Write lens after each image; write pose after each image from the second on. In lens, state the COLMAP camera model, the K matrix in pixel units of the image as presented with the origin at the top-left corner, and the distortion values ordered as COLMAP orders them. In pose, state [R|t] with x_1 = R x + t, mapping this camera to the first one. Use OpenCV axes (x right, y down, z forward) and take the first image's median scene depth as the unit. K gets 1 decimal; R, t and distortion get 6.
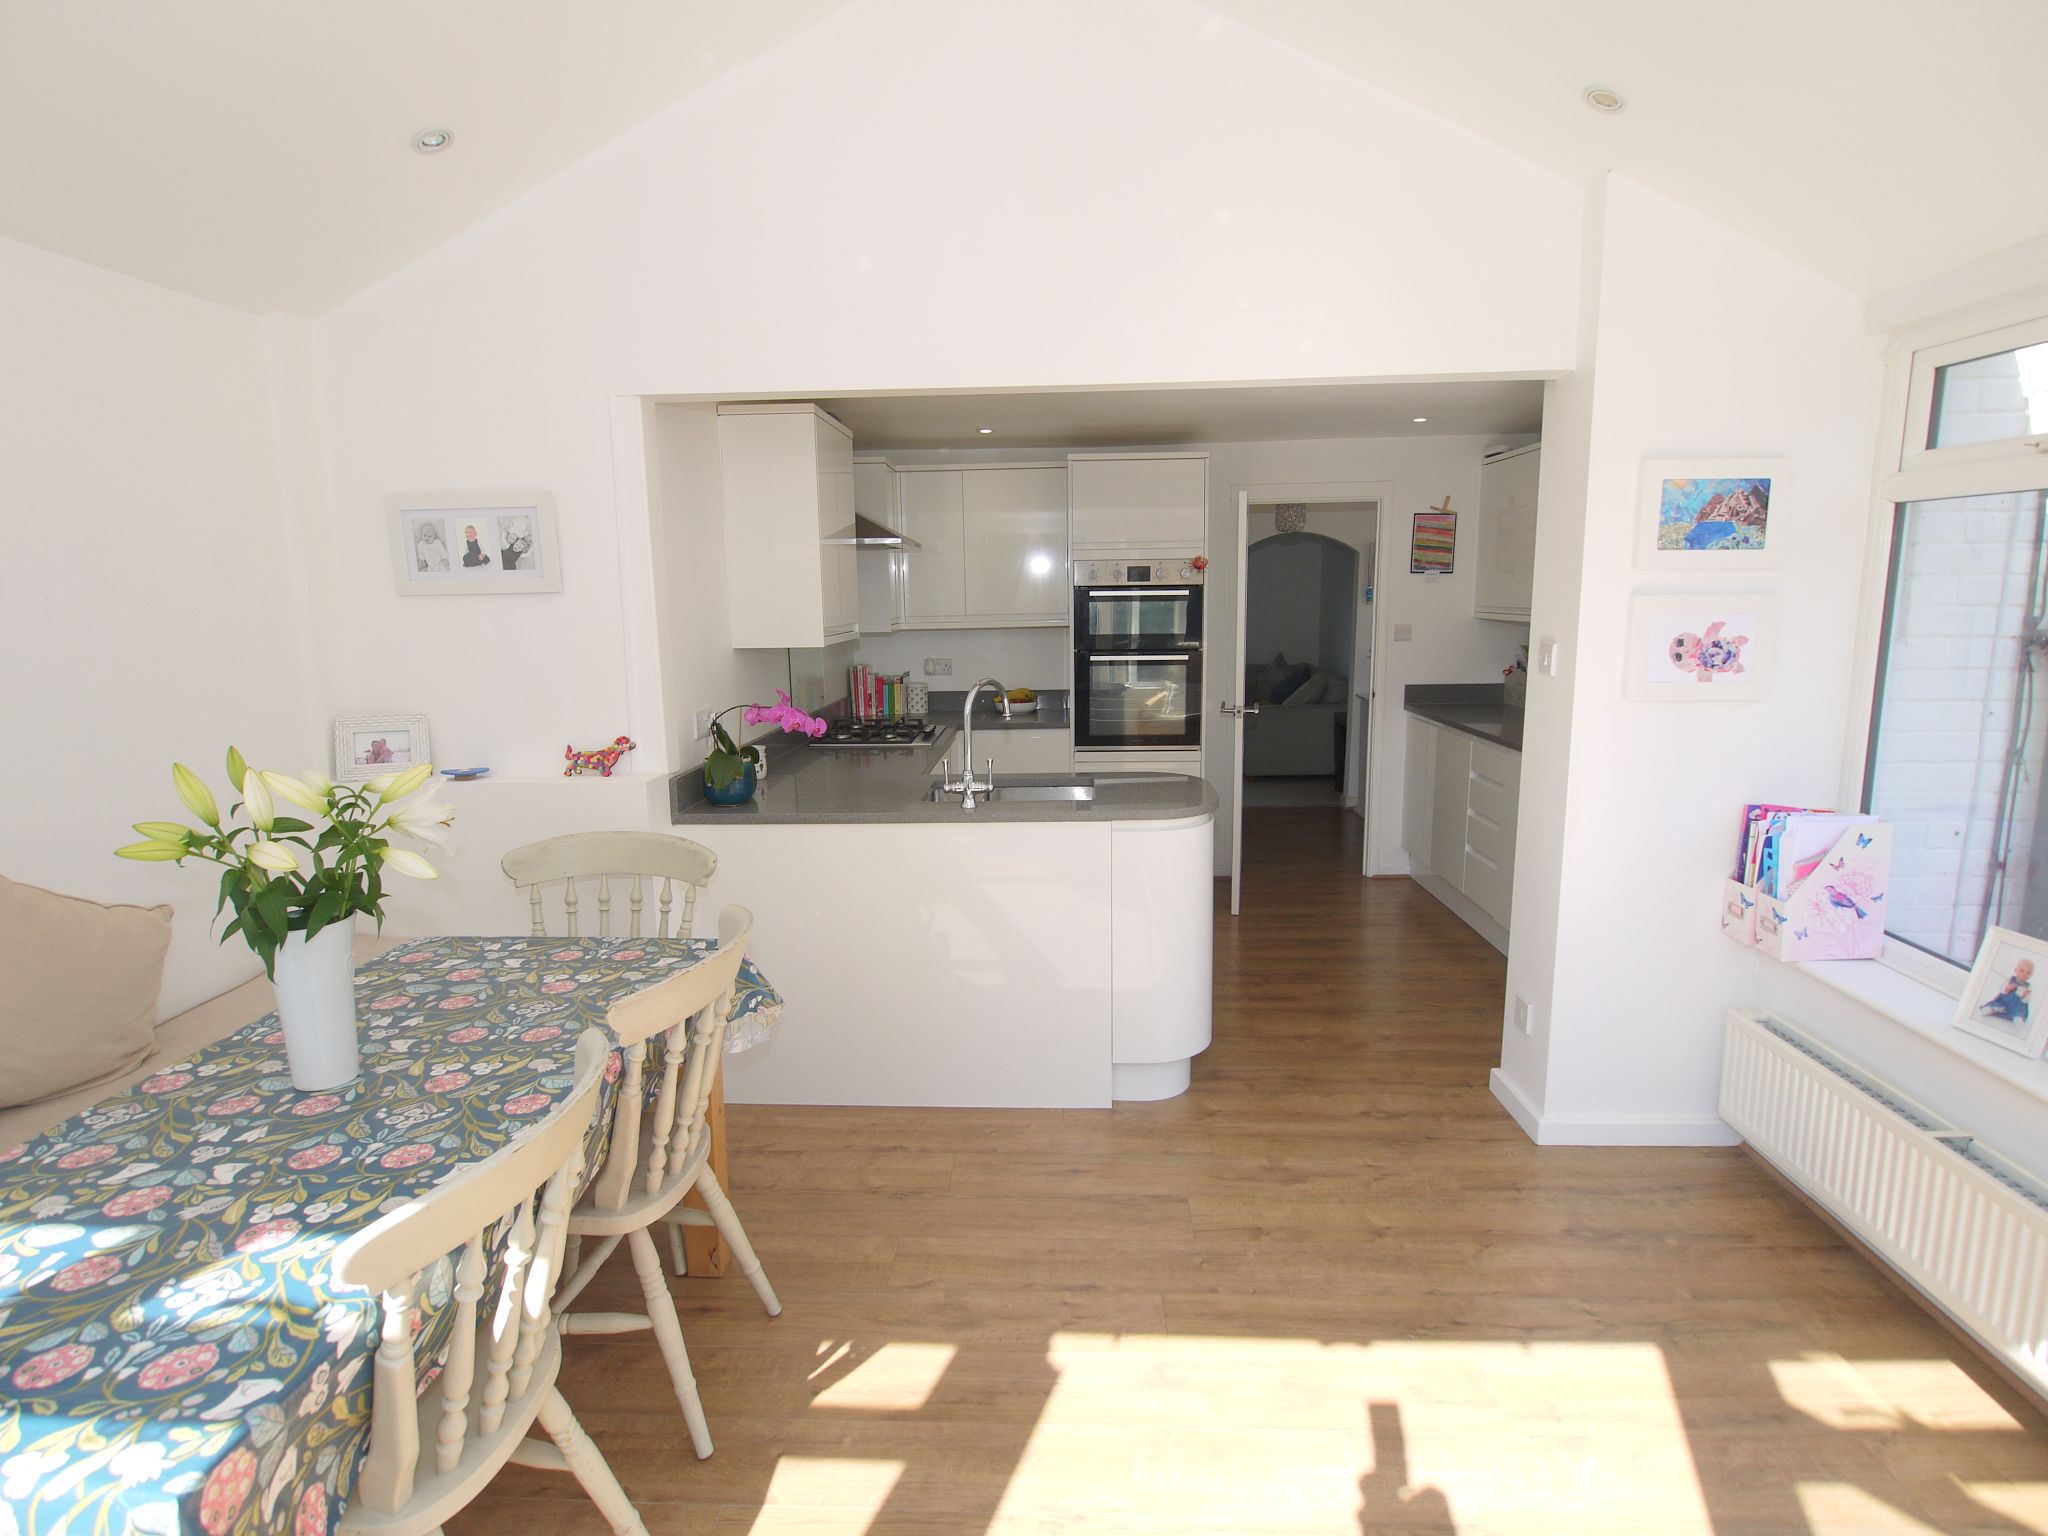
lens RADIAL K [[1087.0, 0, 1014.3], [0, 1087.0, 763.7], [0, 0, 1]] dist [-0.011728, -0.004818]
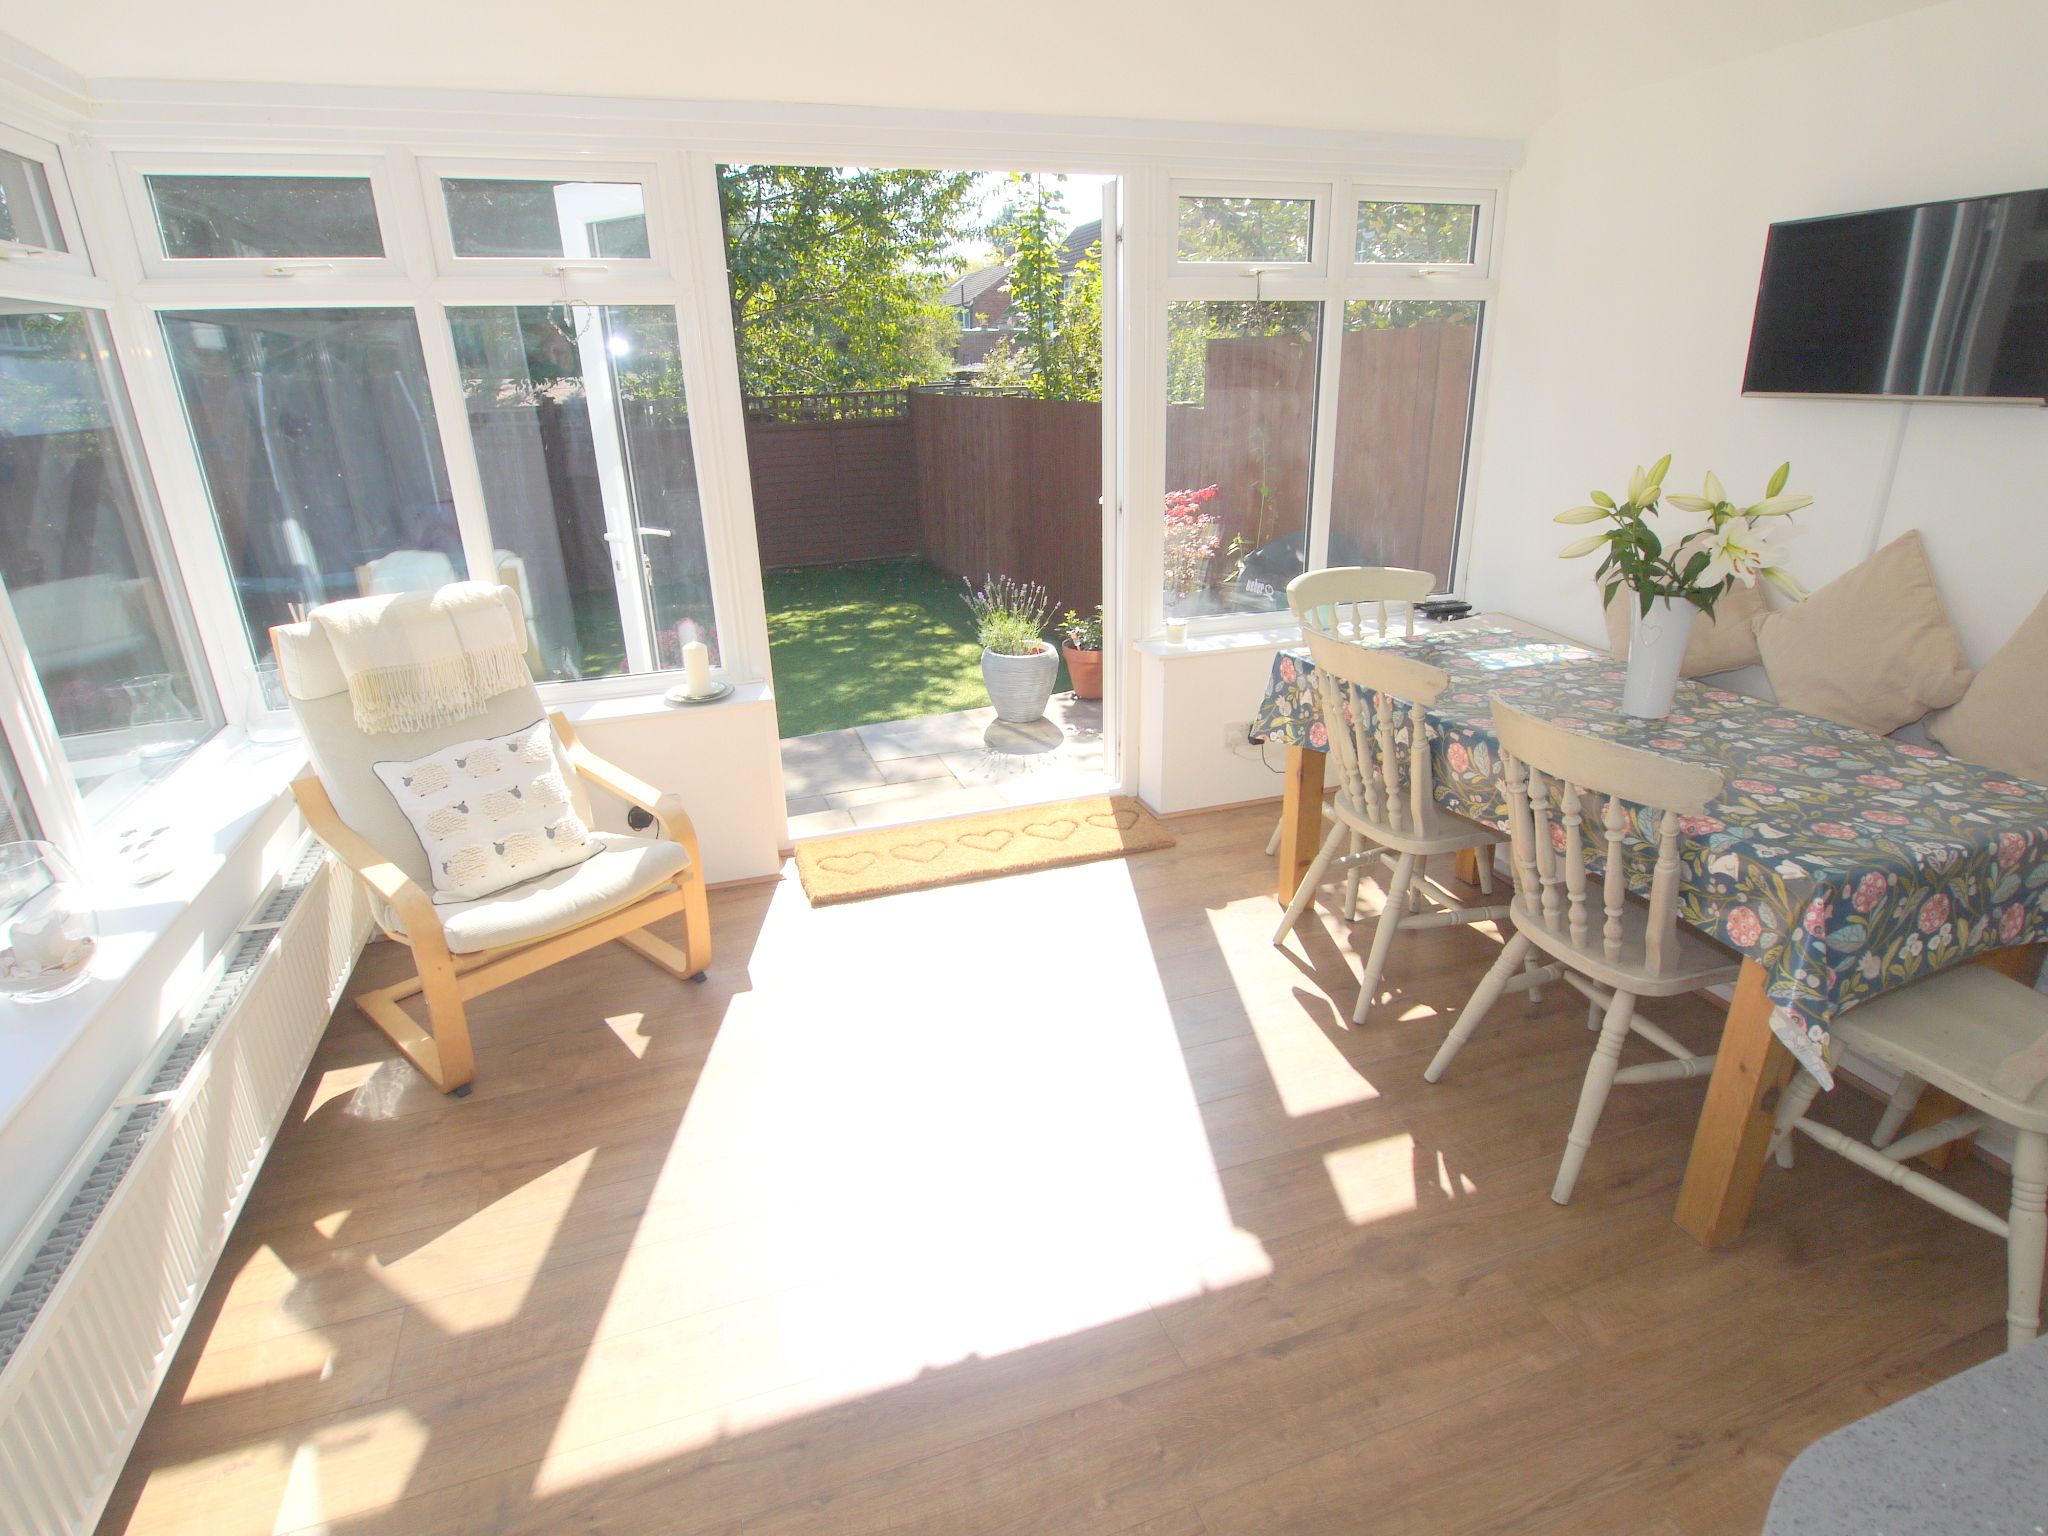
lens RADIAL K [[1087.0, 0, 1016.1], [0, 1087.0, 782.7], [0, 0, 1]] dist [-0.011728, -0.004818]
pose [[-0.924434, 0.170132, -0.341288, 0.484485], [-0.024647, 0.866436, 0.498679, -0.245172], [0.380546, 0.469407, -0.796770, 1.534467]]
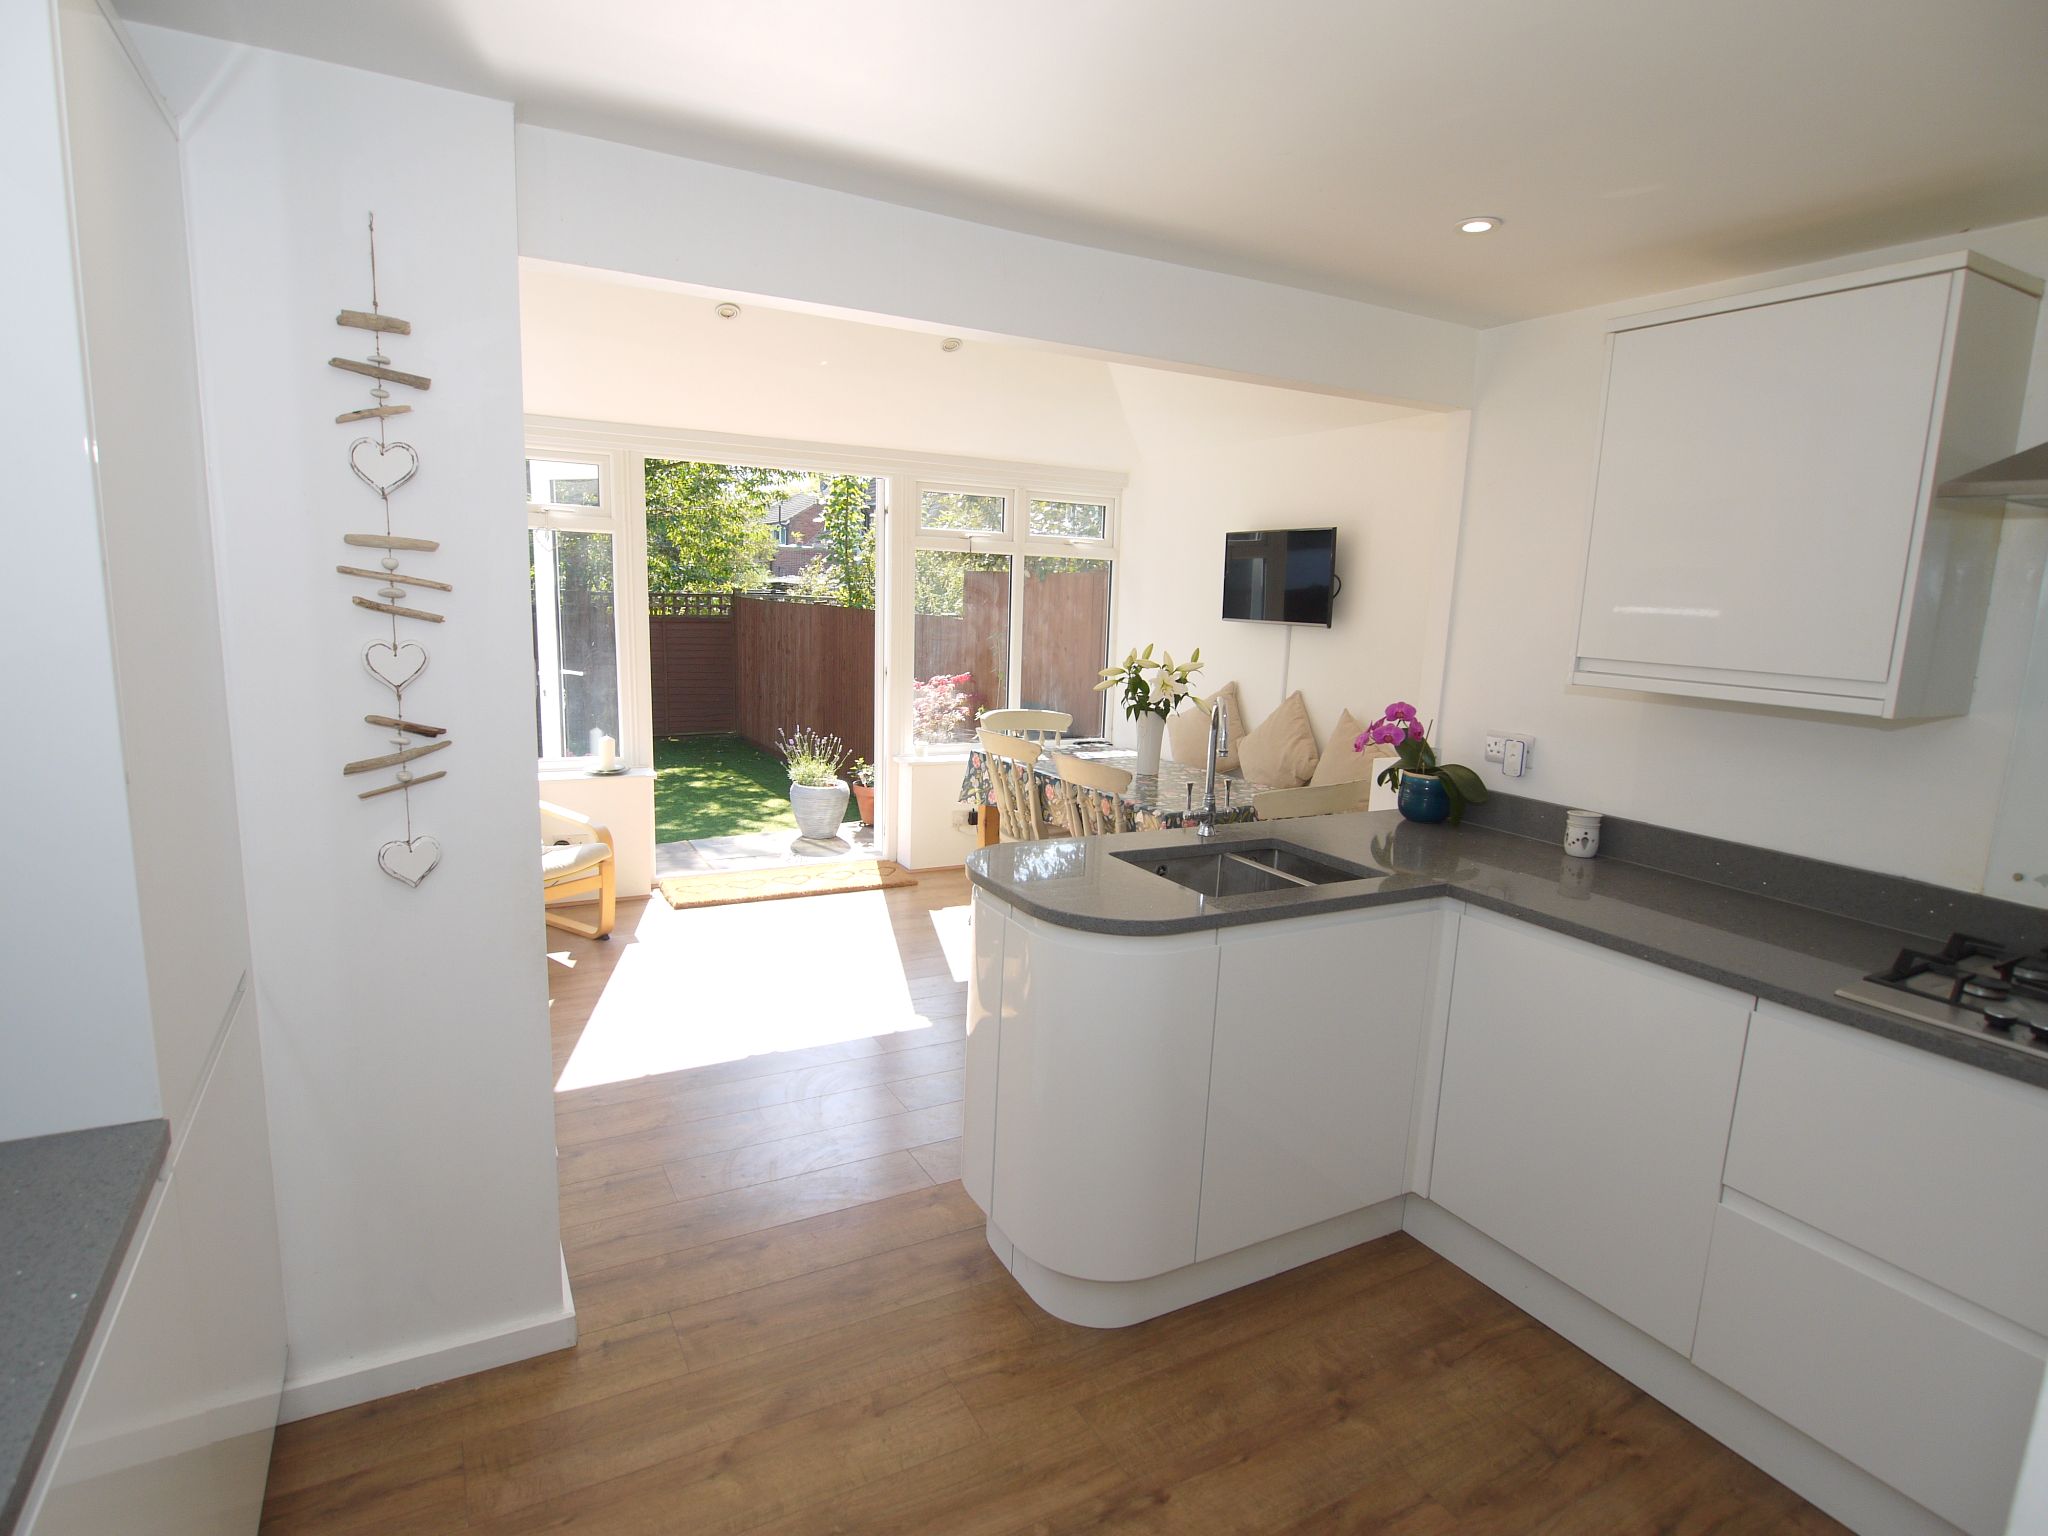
lens RADIAL K [[1087.0, 0, 1019.3], [0, 1087.0, 774.8], [0, 0, 1]] dist [-0.011728, -0.004818]
pose [[-0.847144, 0.074449, -0.526122, 0.845726], [-0.109444, 0.944459, 0.309869, -0.406338], [0.519970, 0.320085, -0.791945, 2.457659]]
